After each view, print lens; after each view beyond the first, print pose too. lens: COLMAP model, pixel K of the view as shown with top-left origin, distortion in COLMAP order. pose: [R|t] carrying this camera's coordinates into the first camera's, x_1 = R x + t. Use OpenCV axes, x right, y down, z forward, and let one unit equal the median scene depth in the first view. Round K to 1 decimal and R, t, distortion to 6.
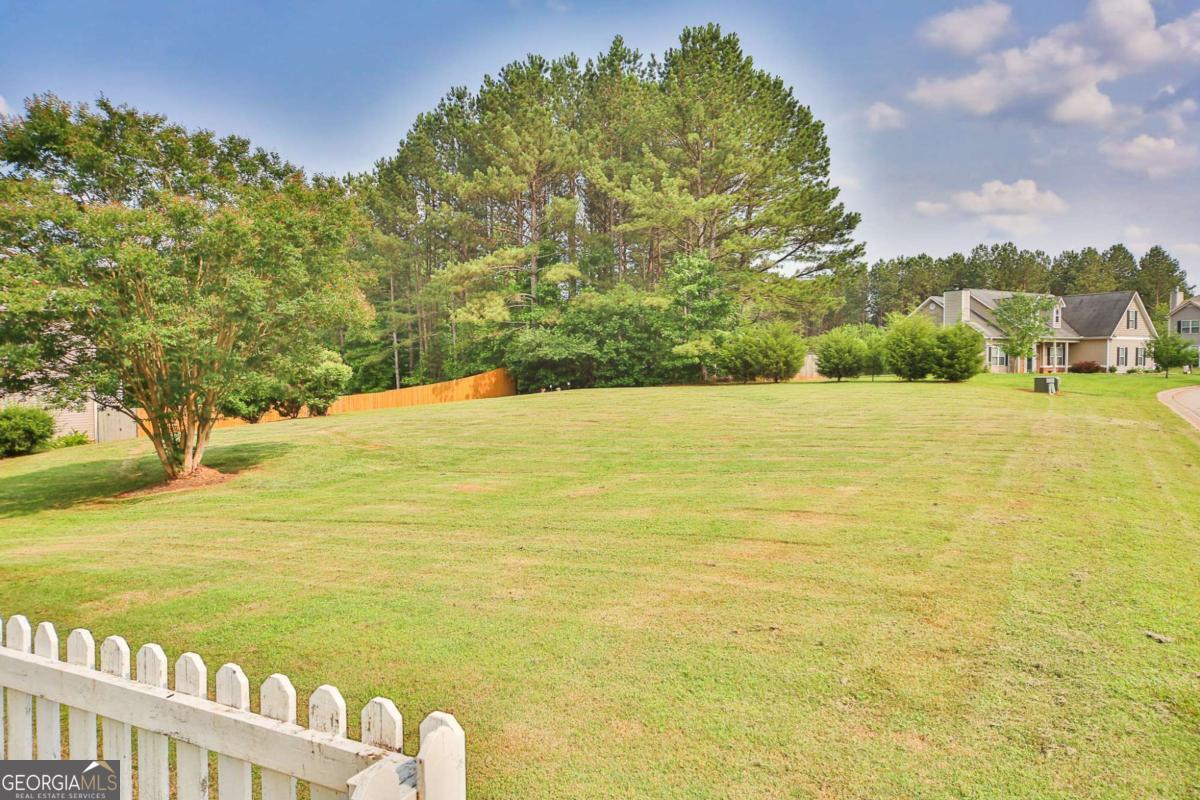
lens RADIAL K [[846.6, 0, 596.9], [0, 846.6, 396.0], [0, 0, 1]] dist [0.001294, 0.003267]
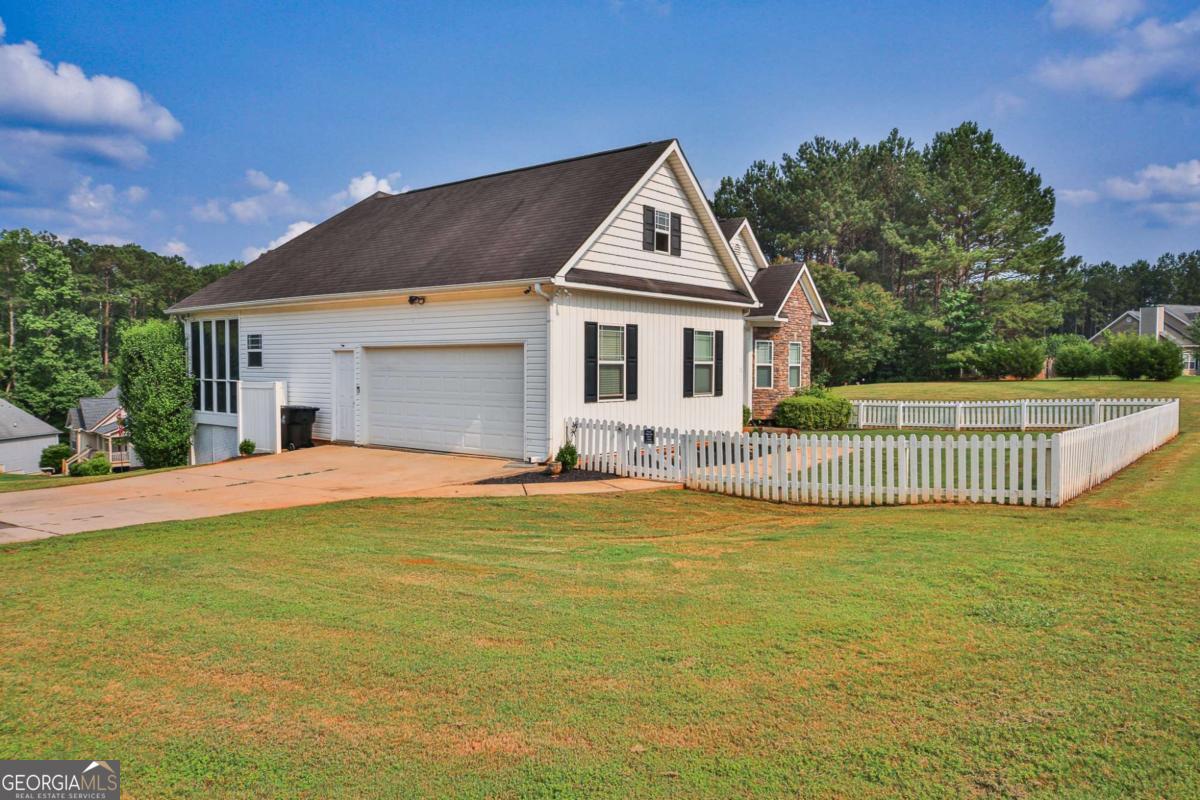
lens RADIAL K [[846.6, 0, 604.7], [0, 846.6, 398.4], [0, 0, 1]] dist [0.001294, 0.003267]
pose [[0.988504, 0.014369, -0.150510, -0.250340], [-0.013627, 0.999889, 0.005961, 0.014637], [0.150579, -0.003841, 0.988591, -0.480360]]
